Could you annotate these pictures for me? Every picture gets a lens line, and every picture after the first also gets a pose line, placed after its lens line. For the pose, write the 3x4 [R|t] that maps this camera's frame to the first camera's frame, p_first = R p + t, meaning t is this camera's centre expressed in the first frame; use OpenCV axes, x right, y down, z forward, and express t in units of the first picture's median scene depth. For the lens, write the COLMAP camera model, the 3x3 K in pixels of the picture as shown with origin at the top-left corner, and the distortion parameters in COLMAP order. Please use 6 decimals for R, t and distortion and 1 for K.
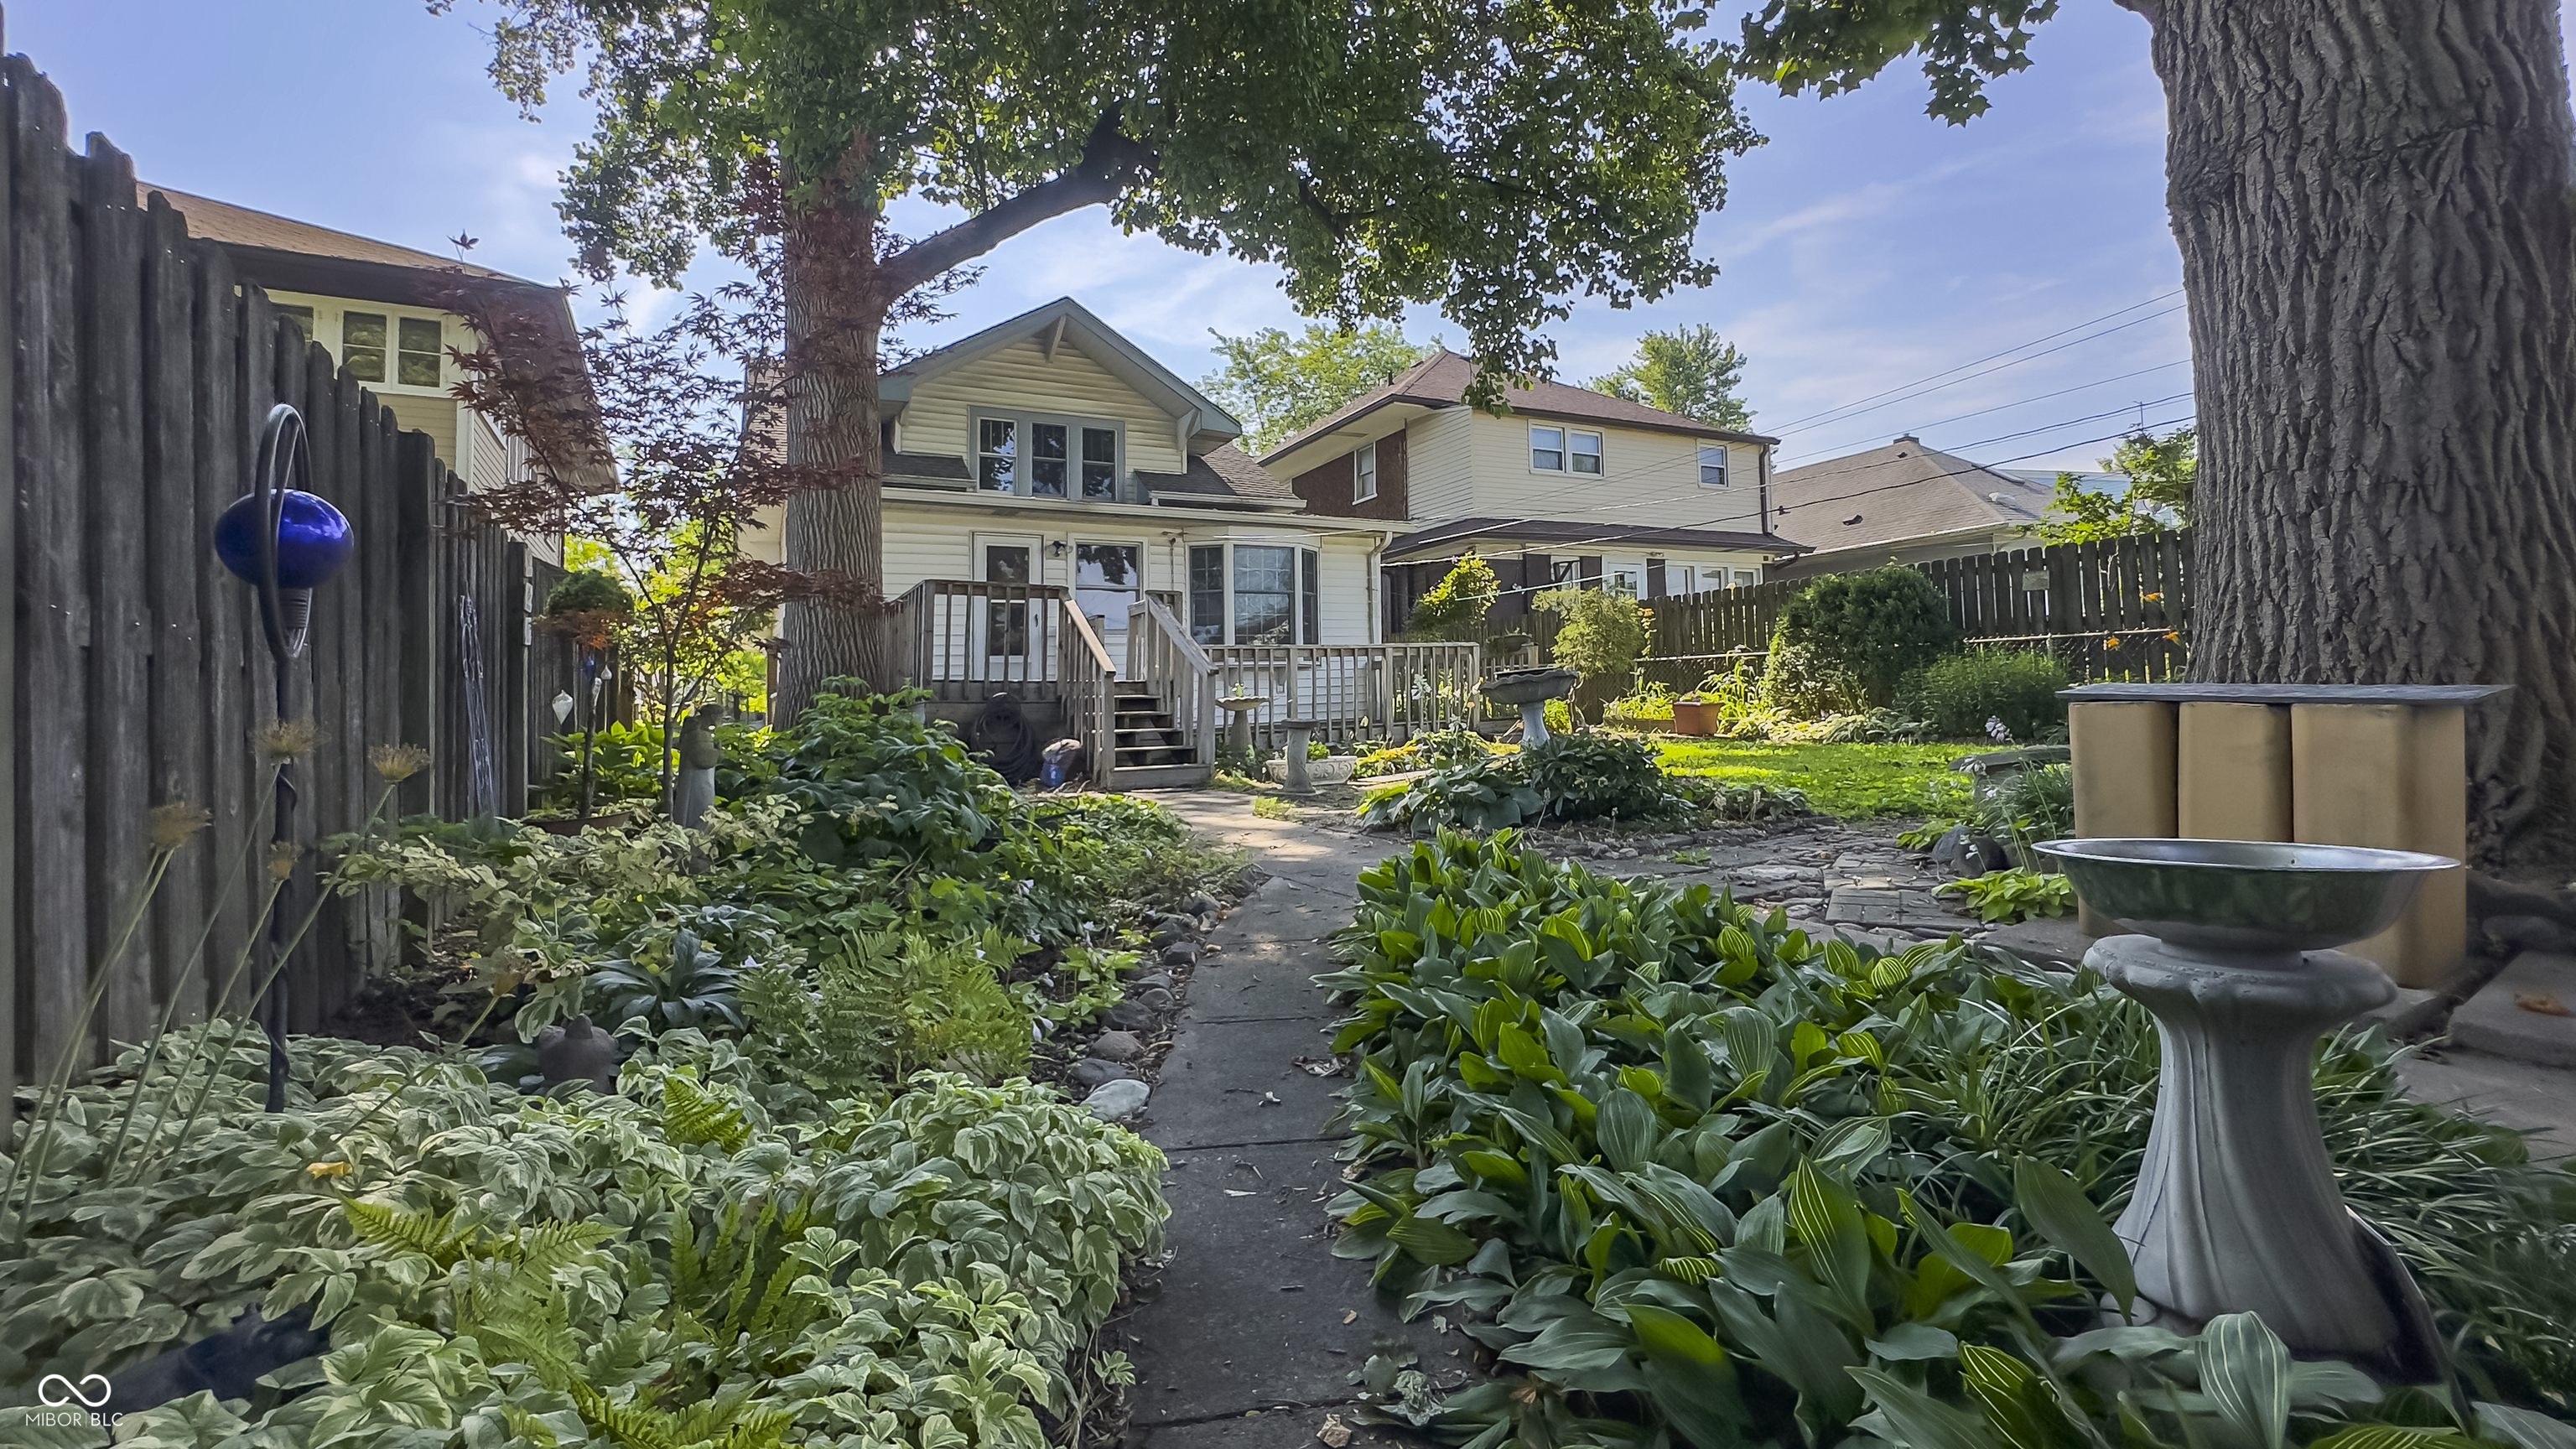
lens RADIAL K [[1039.8, 0, 1256.0], [0, 1039.8, 693.5], [0, 0, 1]] dist [-0.006123, 0.000609]
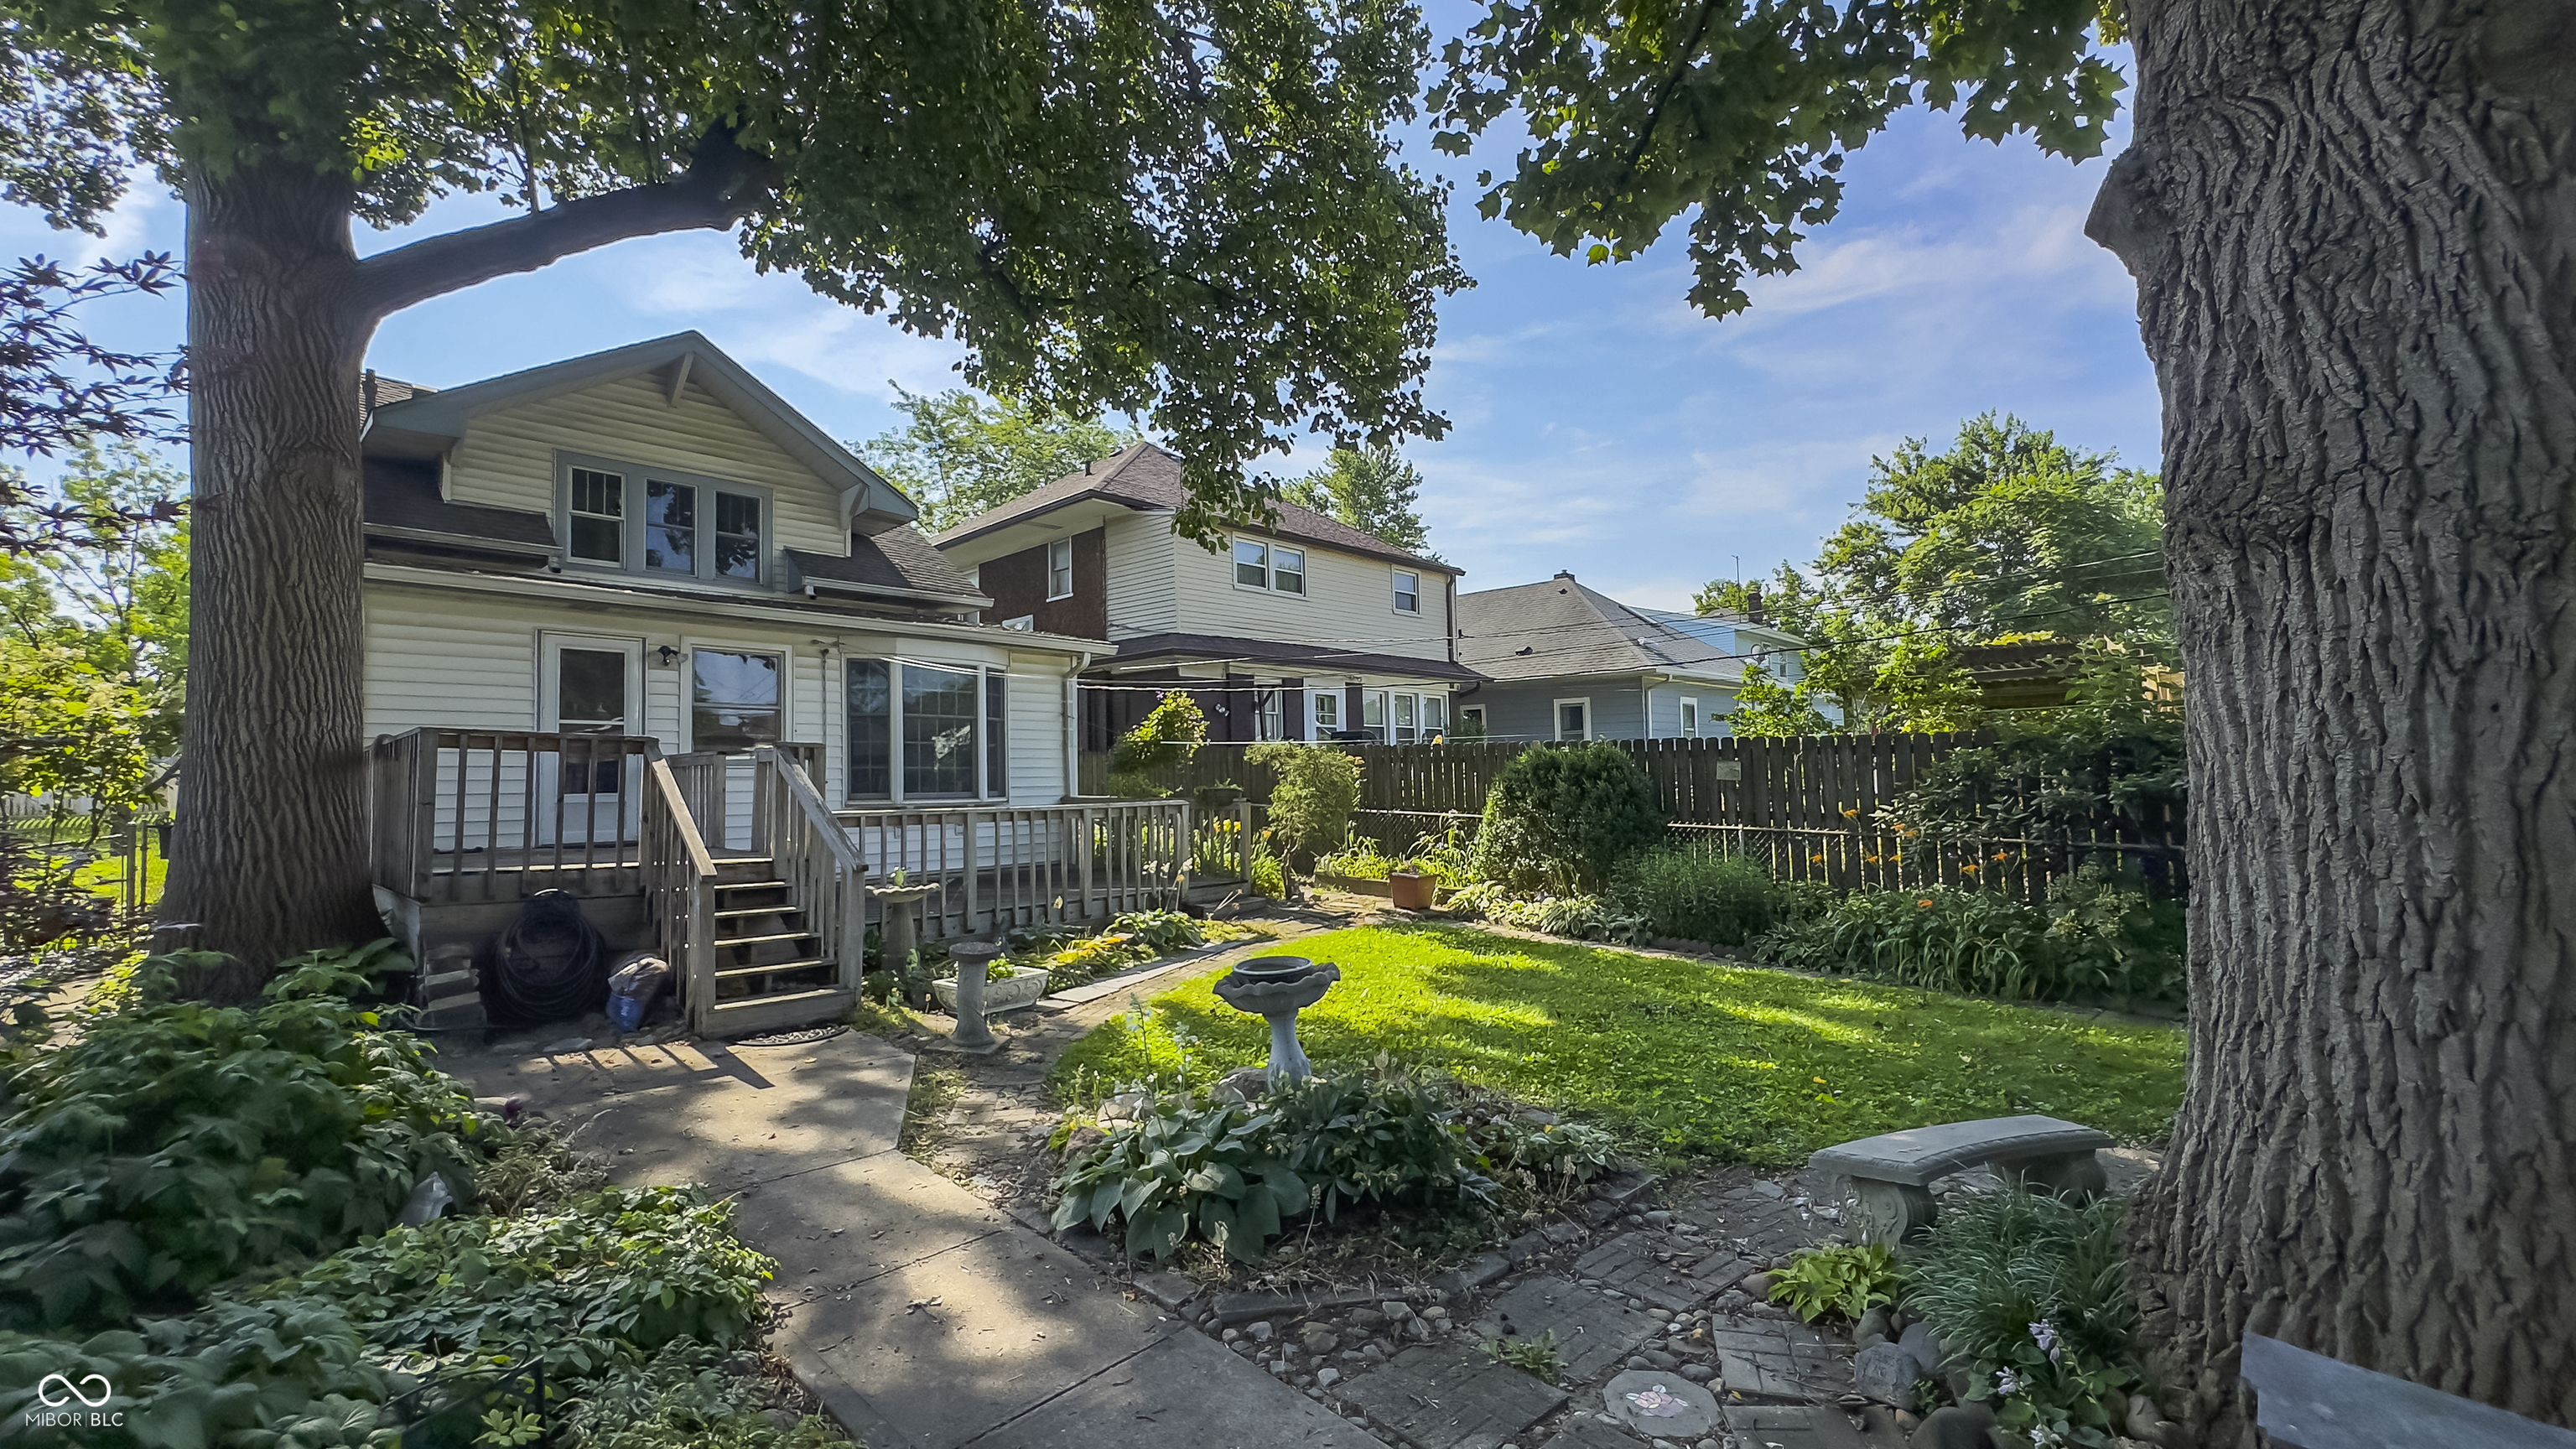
lens RADIAL K [[997.6, 0, 1286.4], [0, 997.6, 778.6], [0, 0, 1]] dist [-0.000868, -0.000484]
pose [[0.946278, 0.002537, 0.323344, 0.015494], [-0.011072, 0.999637, 0.024558, -0.089005], [-0.323164, -0.026819, 0.945963, 0.154597]]
